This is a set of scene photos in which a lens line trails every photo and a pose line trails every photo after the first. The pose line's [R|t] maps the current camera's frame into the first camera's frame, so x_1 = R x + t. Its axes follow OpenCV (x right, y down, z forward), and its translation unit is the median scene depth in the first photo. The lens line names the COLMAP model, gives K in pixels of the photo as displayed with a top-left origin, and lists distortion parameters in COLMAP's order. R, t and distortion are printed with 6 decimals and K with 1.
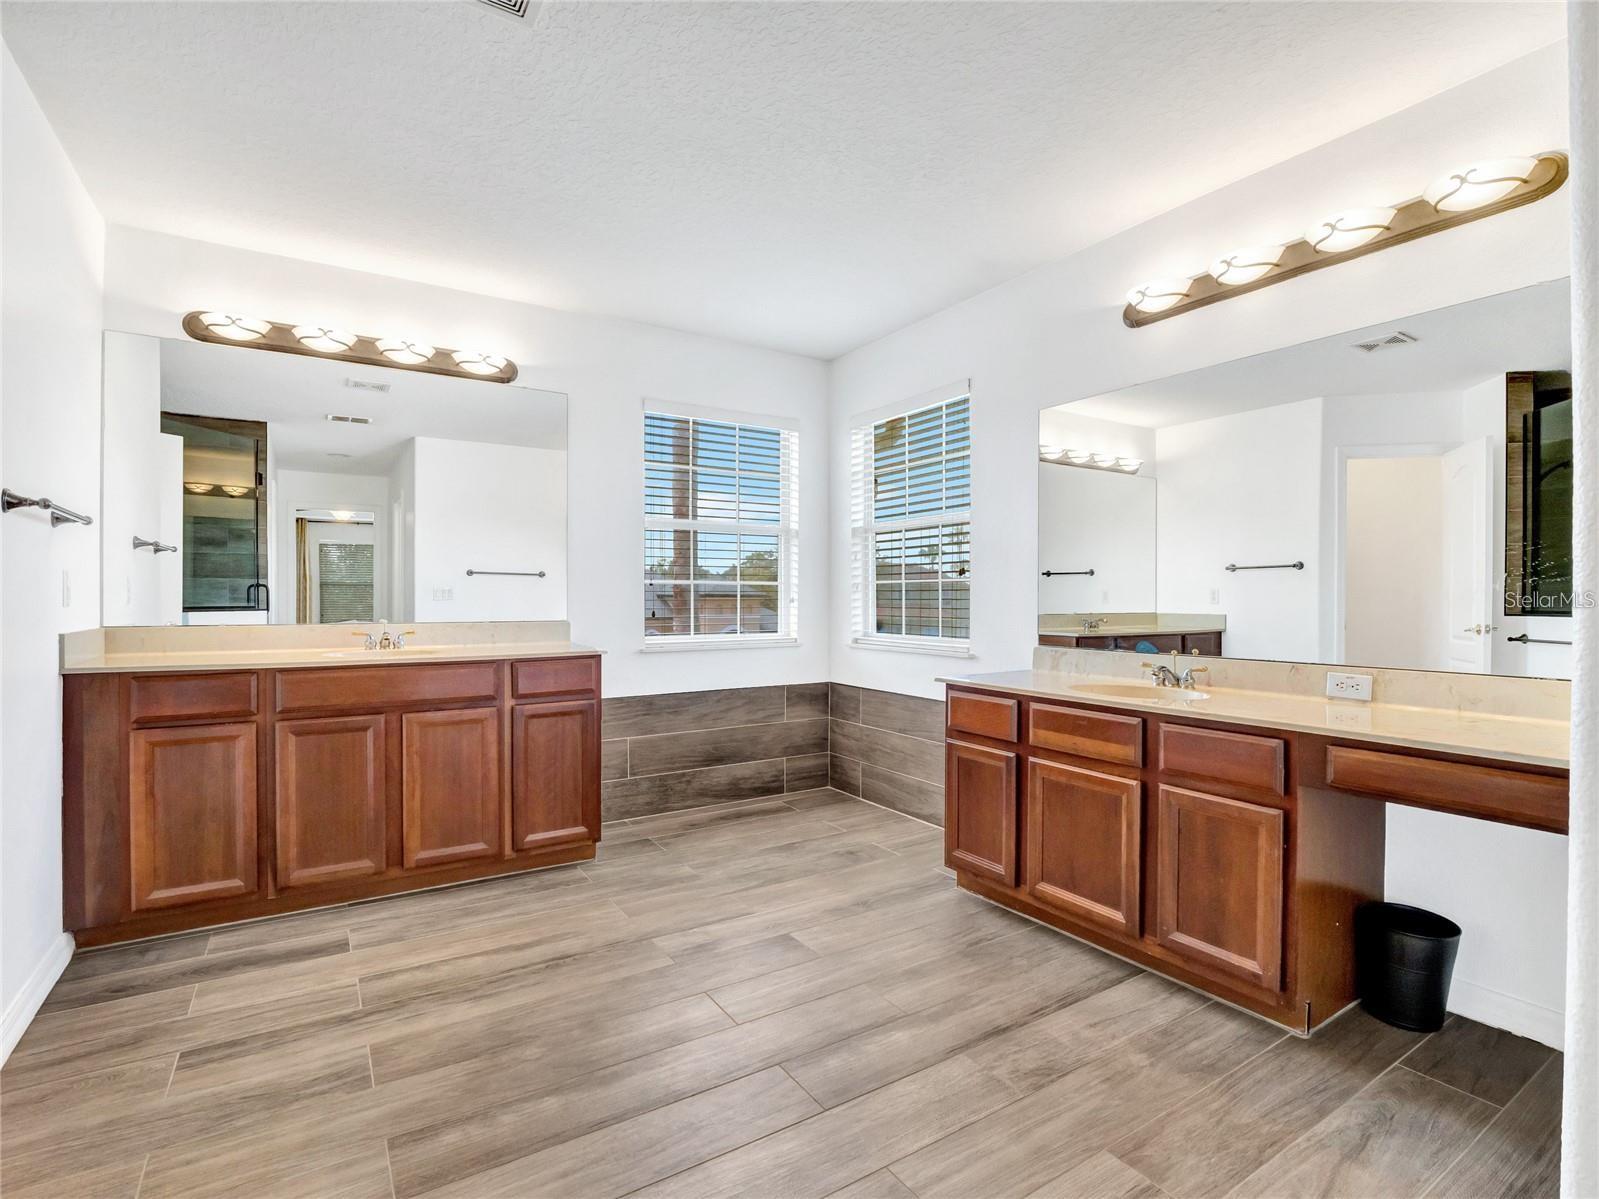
lens RADIAL K [[775.8, 0, 798.5], [0, 775.8, 601.8], [0, 0, 1]] dist [-0.009449, -0.002642]
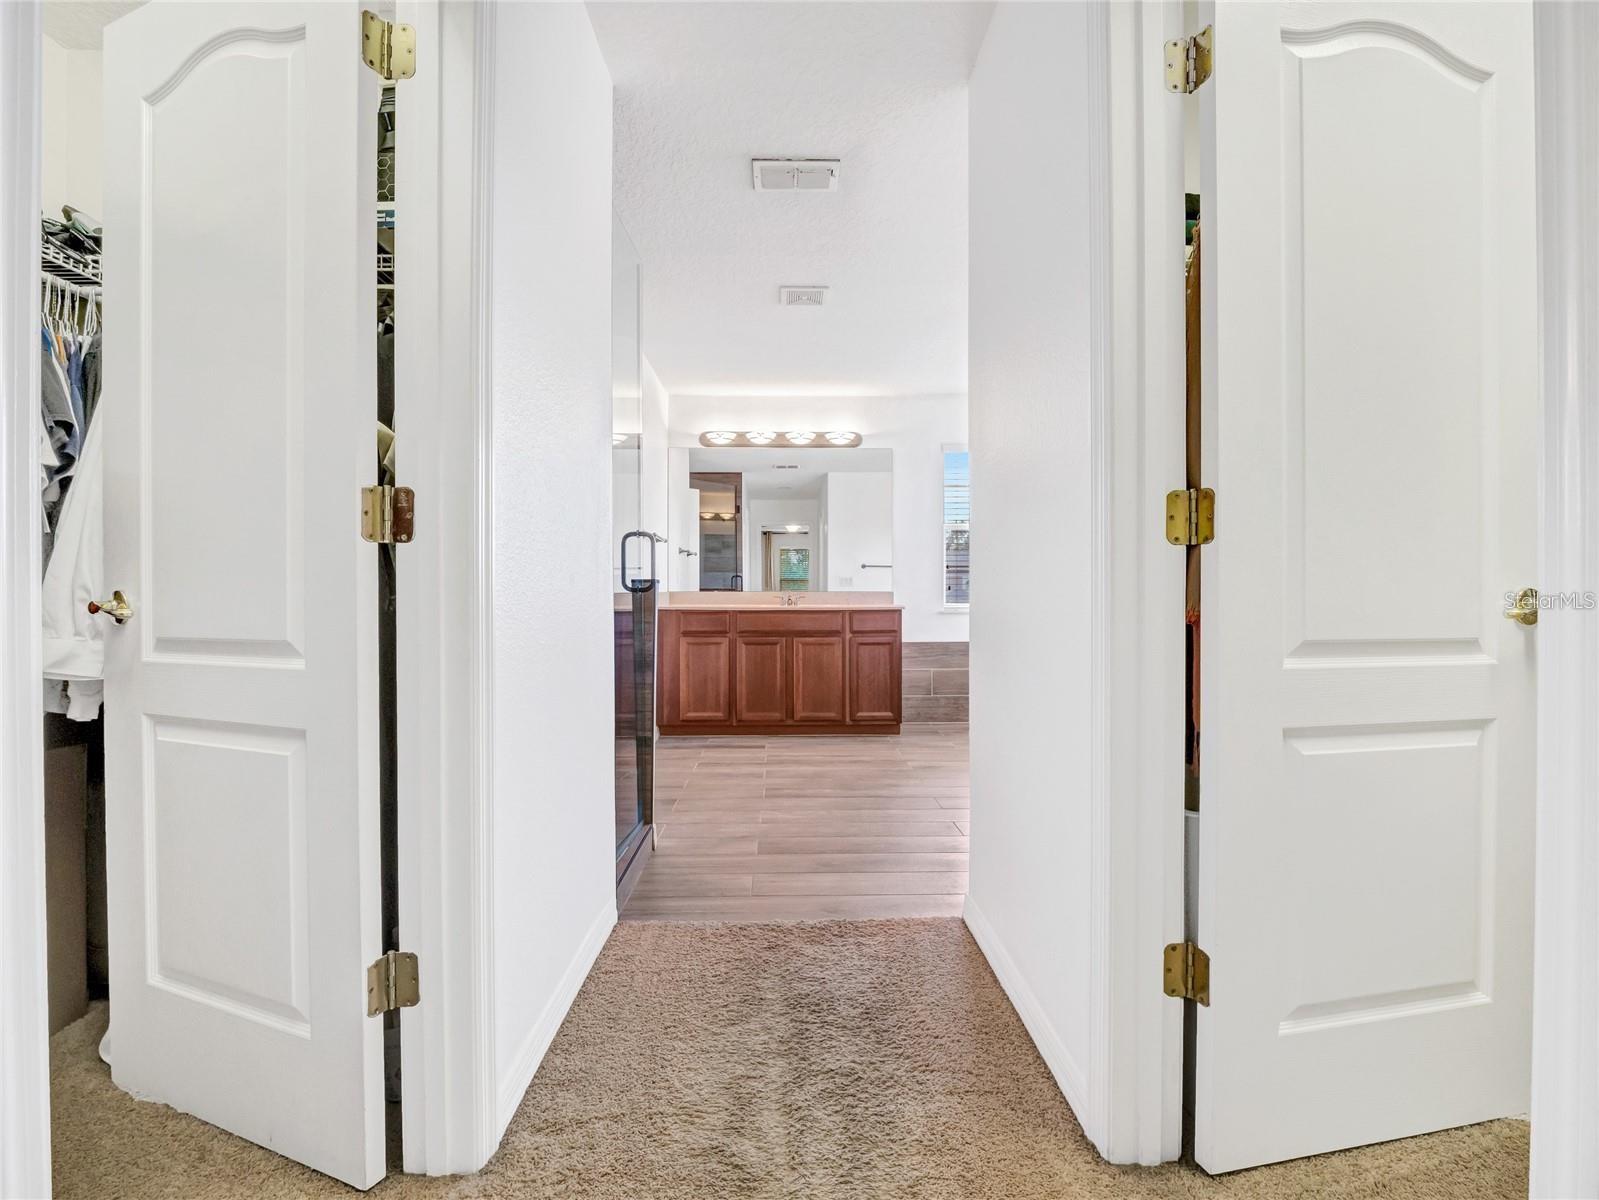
lens RADIAL K [[775.8, 0, 799.8], [0, 775.8, 601.1], [0, 0, 1]] dist [-0.009449, -0.002642]
pose [[0.855346, 0.001141, -0.518055, 0.417602], [-0.000190, 0.999998, 0.001888, 0.047218], [0.518056, -0.001516, 0.855345, -0.527290]]
